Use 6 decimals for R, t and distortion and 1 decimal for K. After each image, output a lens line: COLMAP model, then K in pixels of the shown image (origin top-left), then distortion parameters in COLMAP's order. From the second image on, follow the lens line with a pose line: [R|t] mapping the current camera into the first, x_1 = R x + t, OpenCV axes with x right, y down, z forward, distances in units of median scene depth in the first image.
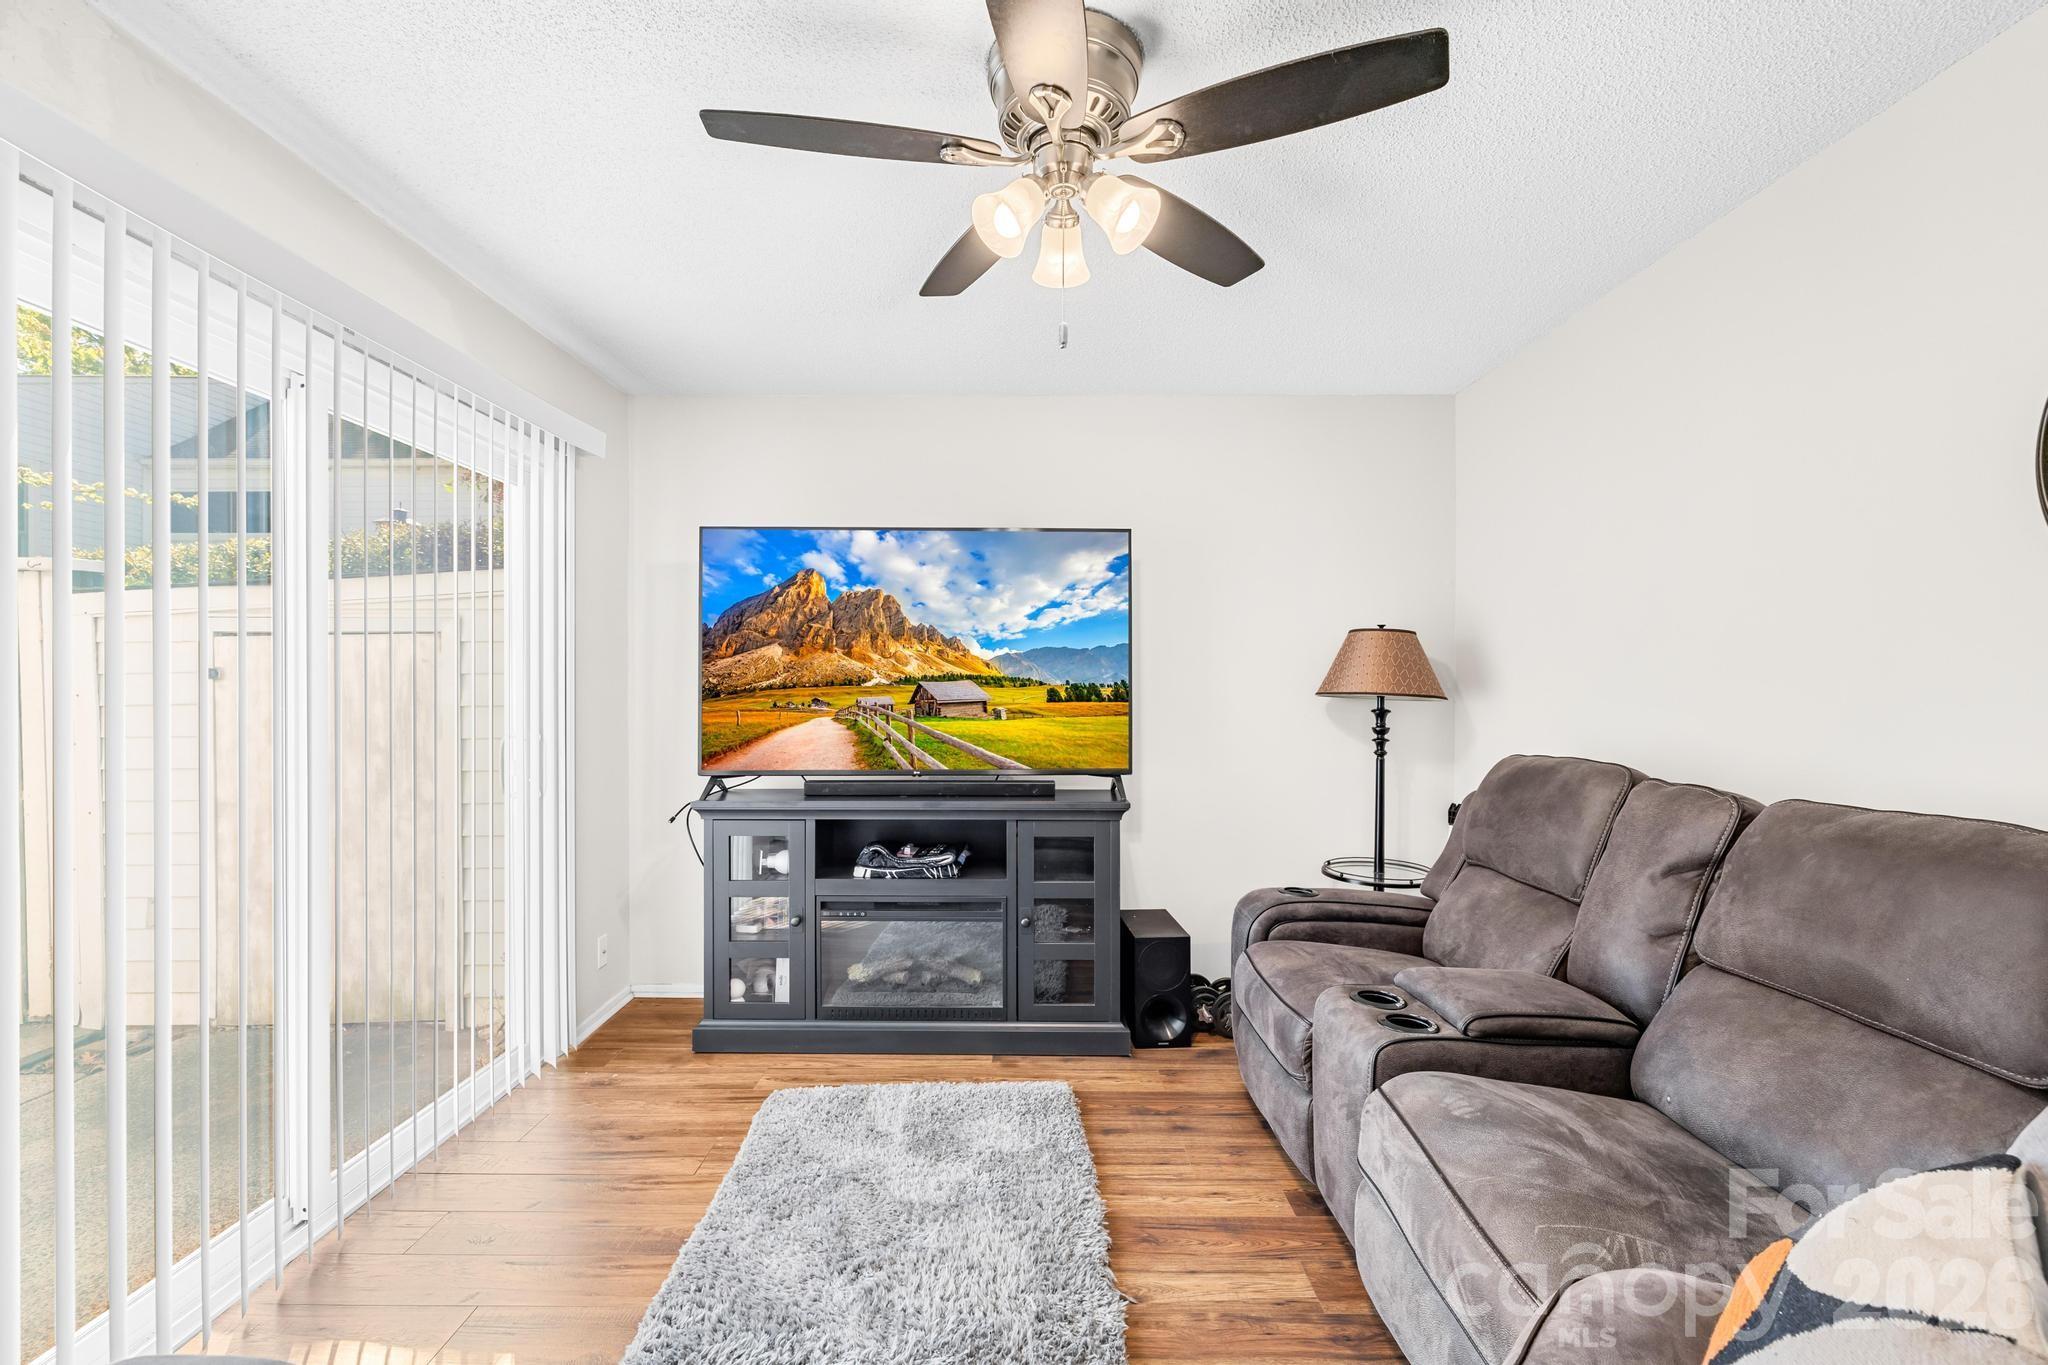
lens RADIAL K [[850.5, 0, 1024.0], [0, 850.5, 682.5], [0, 0, 1]] dist [0.001679, -0.000024]
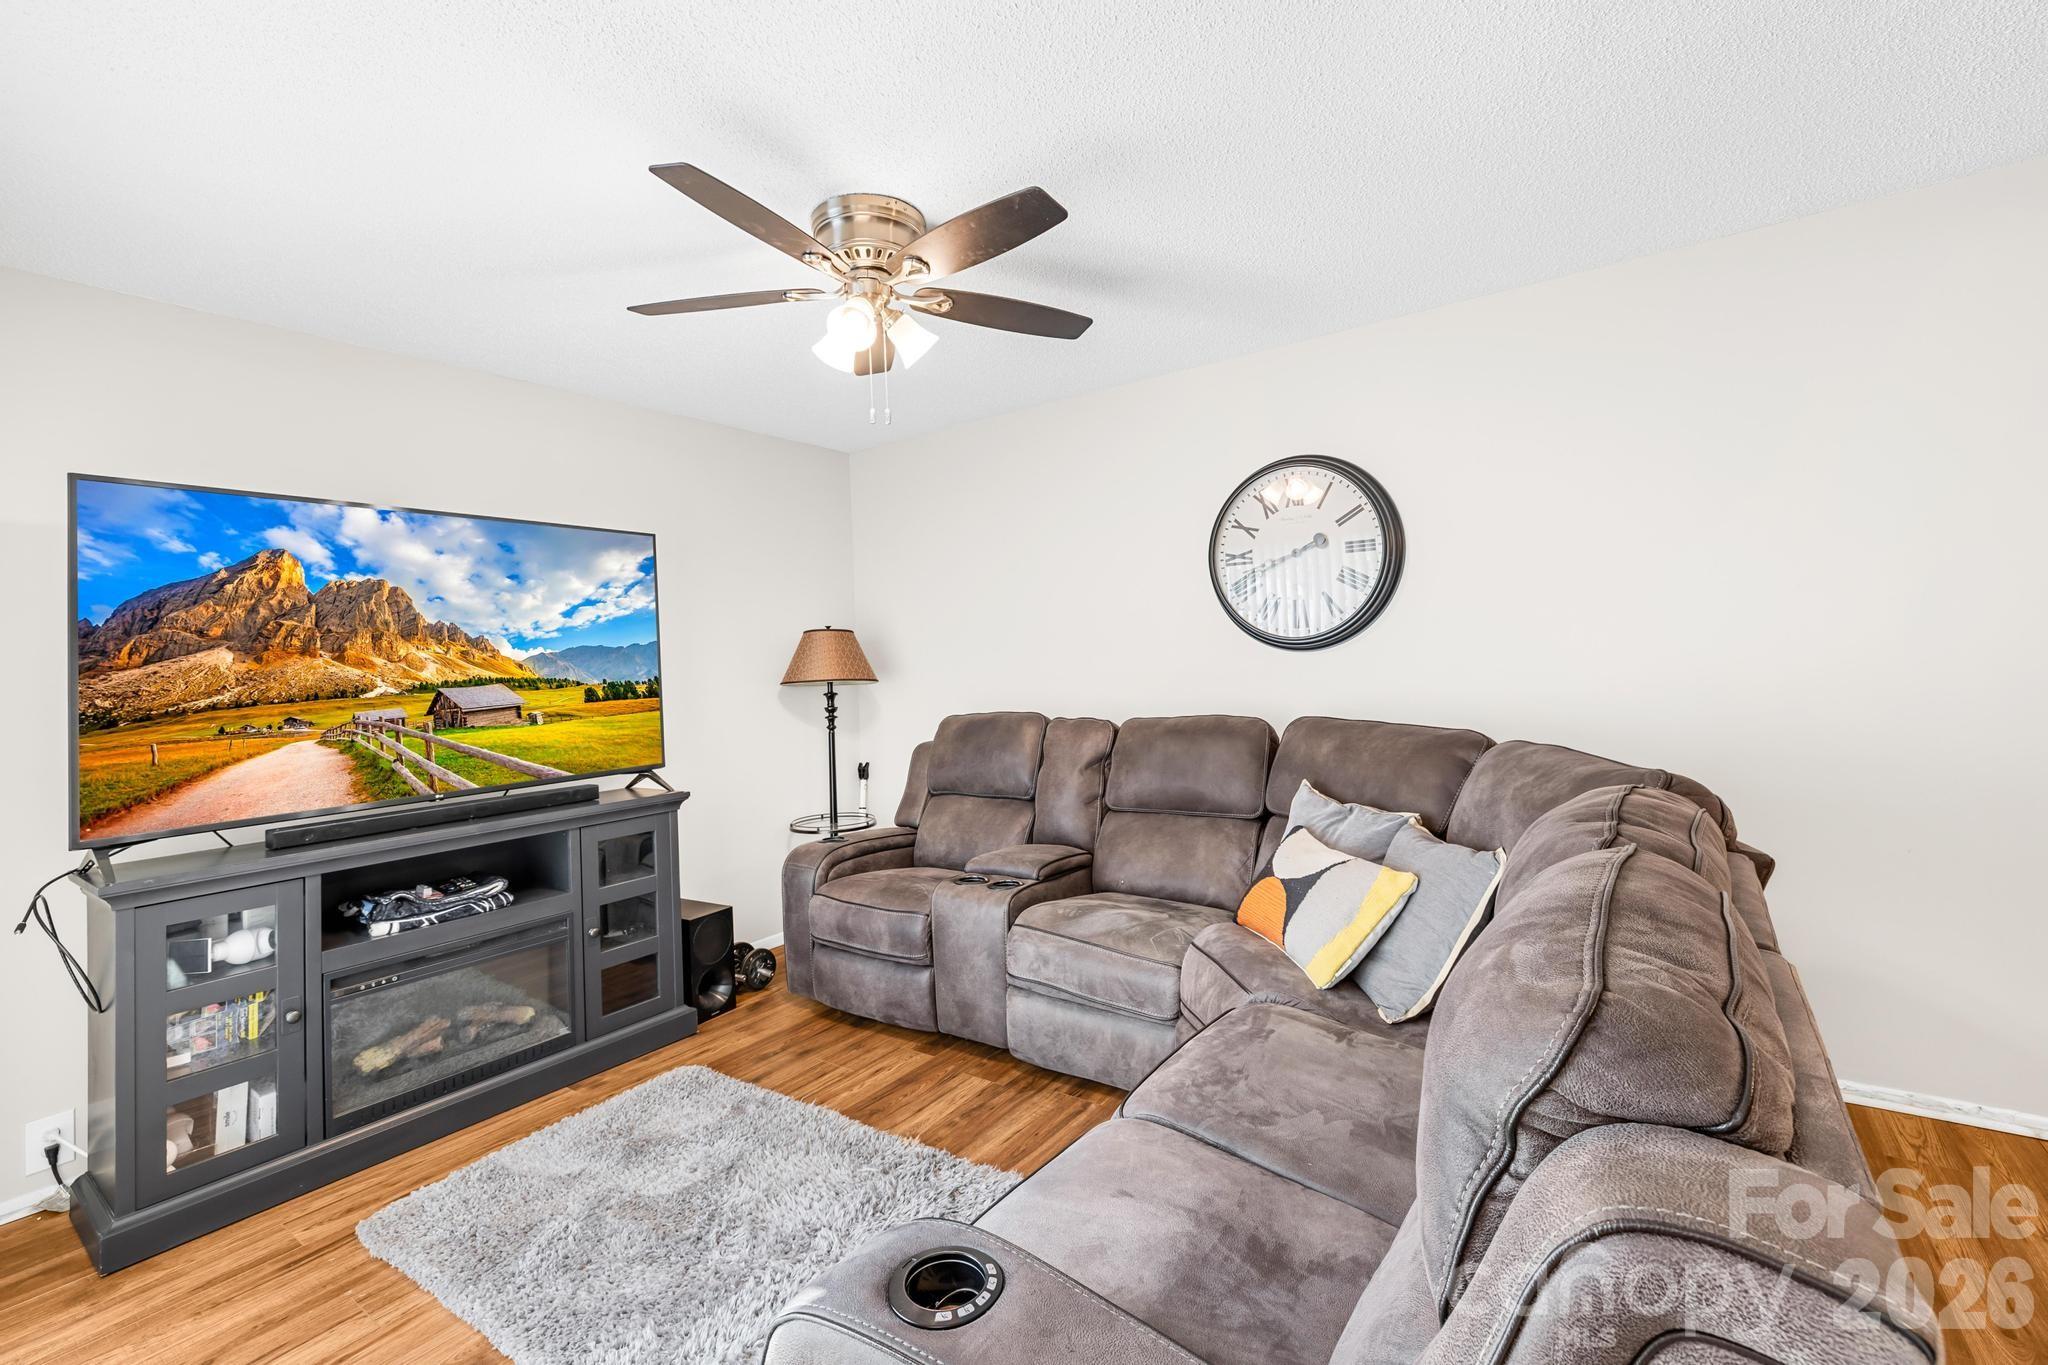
lens RADIAL K [[882.3, 0, 1030.8], [0, 882.3, 602.7], [0, 0, 1]] dist [-0.002259, -0.000643]
pose [[0.598183, 0.022223, 0.801051, -0.481141], [0.046784, 0.996942, -0.062593, -0.003748], [-0.799992, 0.074919, 0.595314, -0.014591]]
